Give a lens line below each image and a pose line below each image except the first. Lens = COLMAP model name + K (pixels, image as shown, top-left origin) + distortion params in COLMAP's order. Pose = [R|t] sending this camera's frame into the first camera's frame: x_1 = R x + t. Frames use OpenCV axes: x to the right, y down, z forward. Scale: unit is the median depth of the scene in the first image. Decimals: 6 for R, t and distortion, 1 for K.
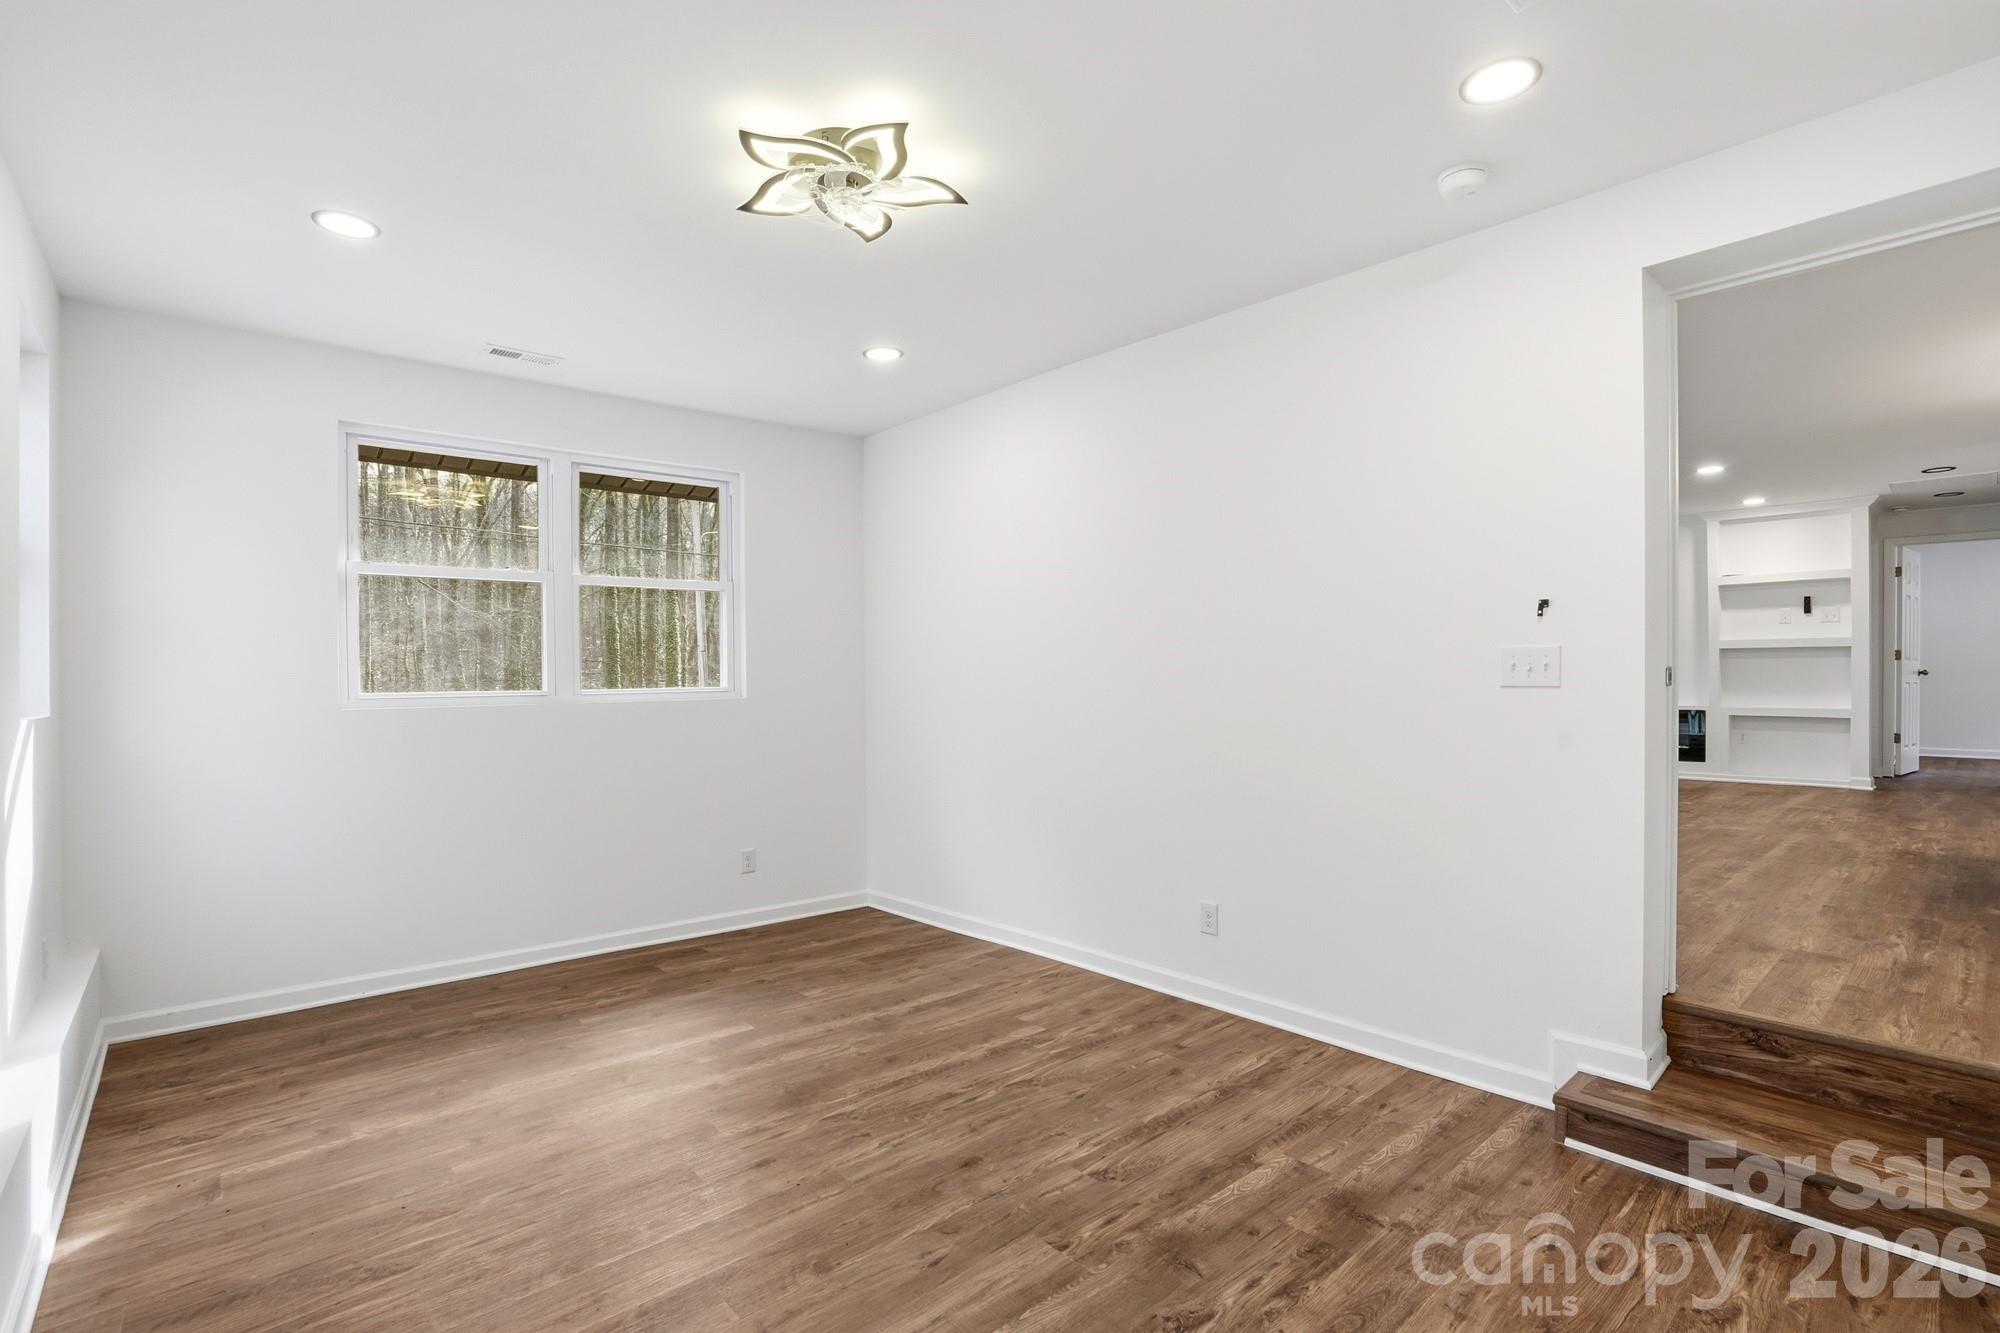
lens RADIAL K [[930.1, 0, 1007.5], [0, 930.1, 681.6], [0, 0, 1]] dist [-0.061746, 0.025473]
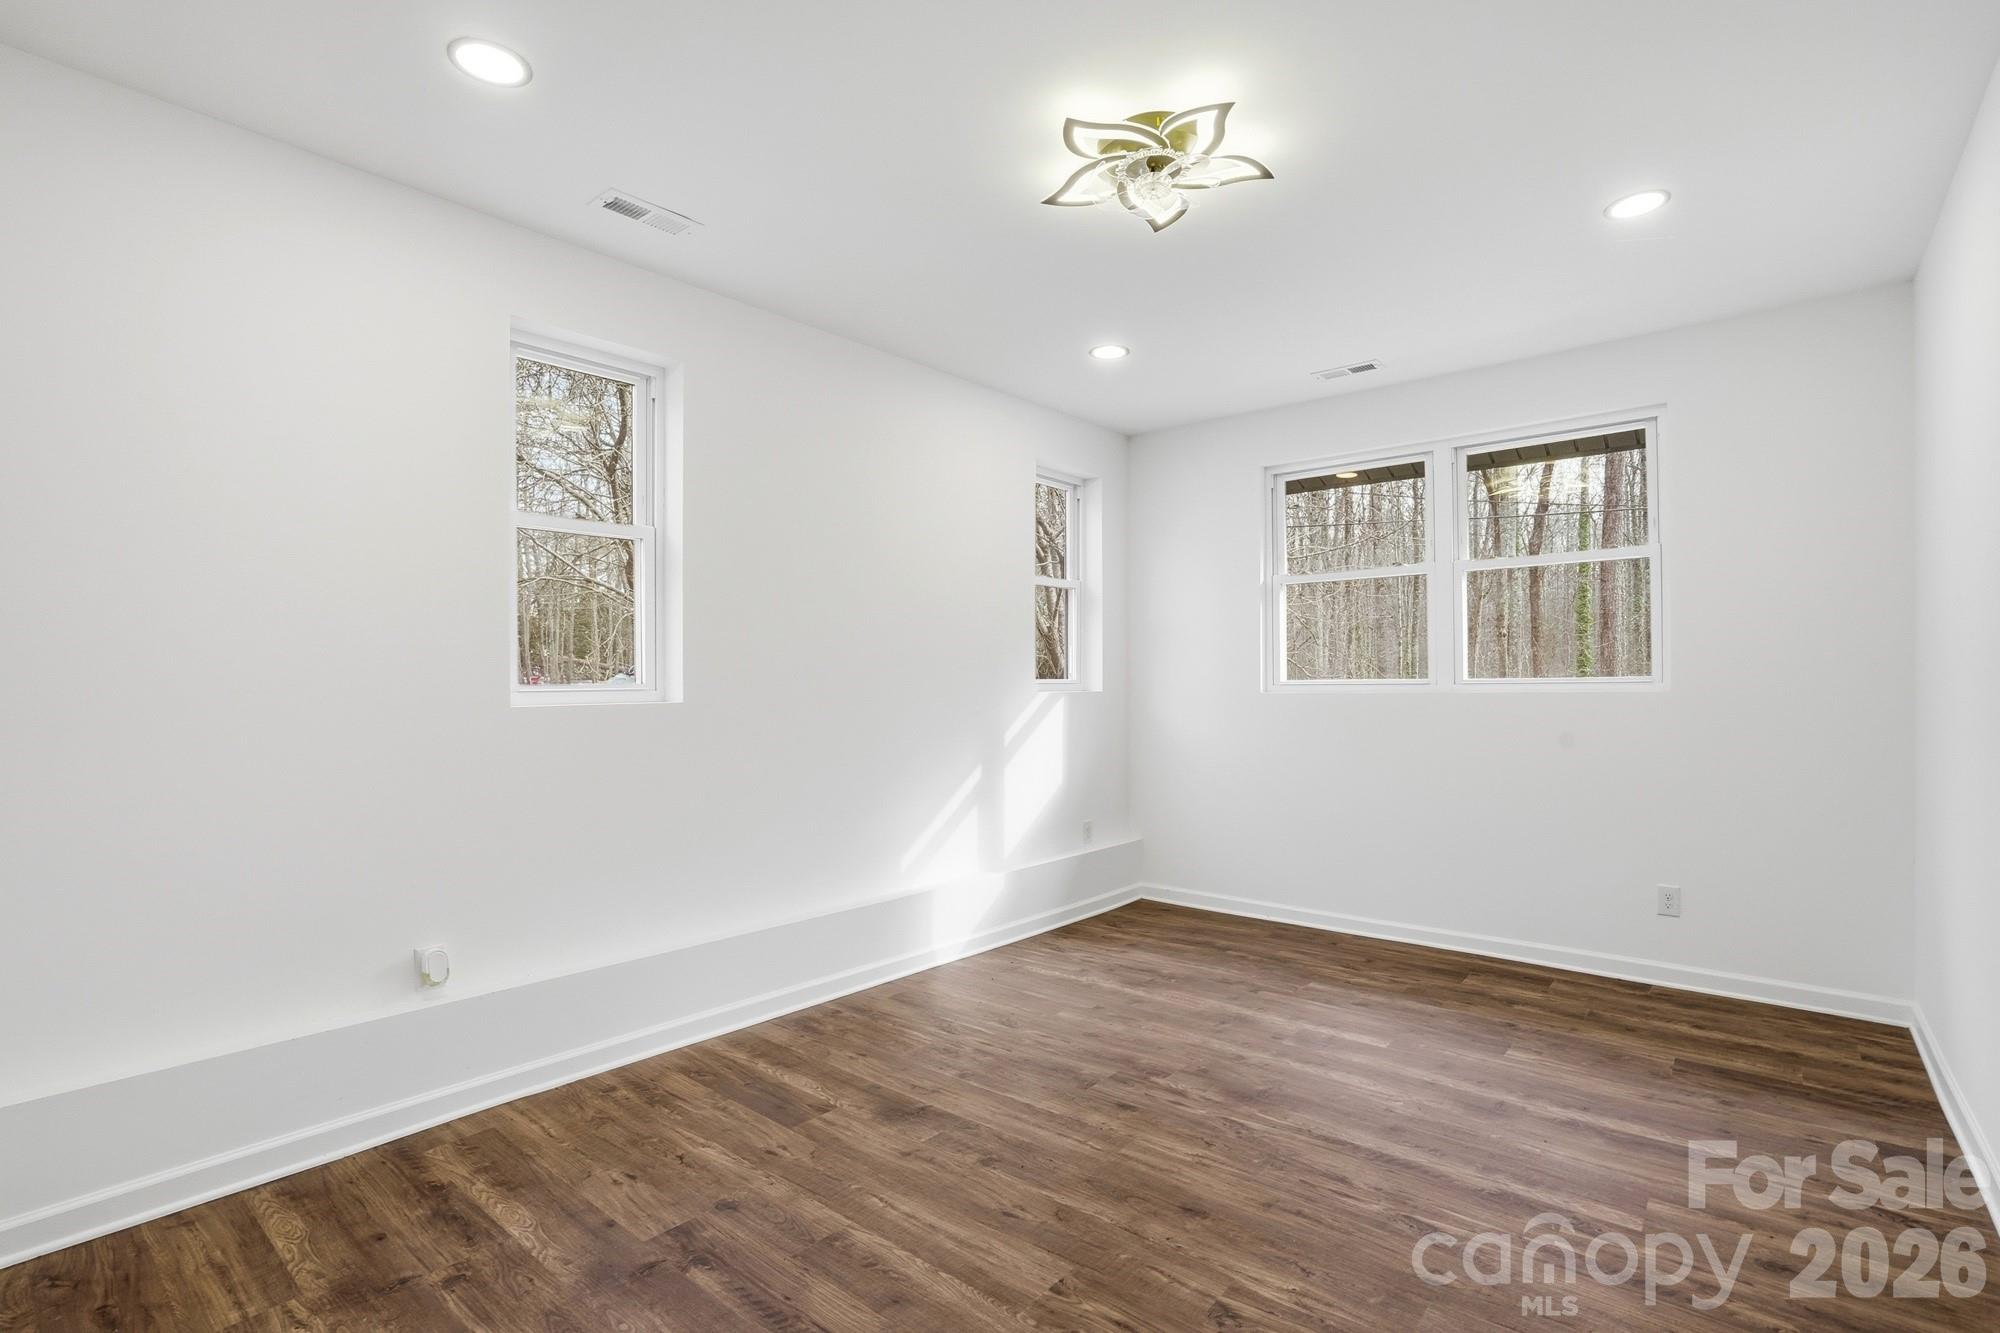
lens RADIAL K [[930.1, 0, 1007.5], [0, 930.1, 681.6], [0, 0, 1]] dist [-0.061746, 0.025473]
pose [[0.146020, 0.006113, -0.989263, 0.627951], [0.001707, 0.999978, 0.006432, 0.006502], [0.989280, -0.002628, 0.146007, 0.546906]]
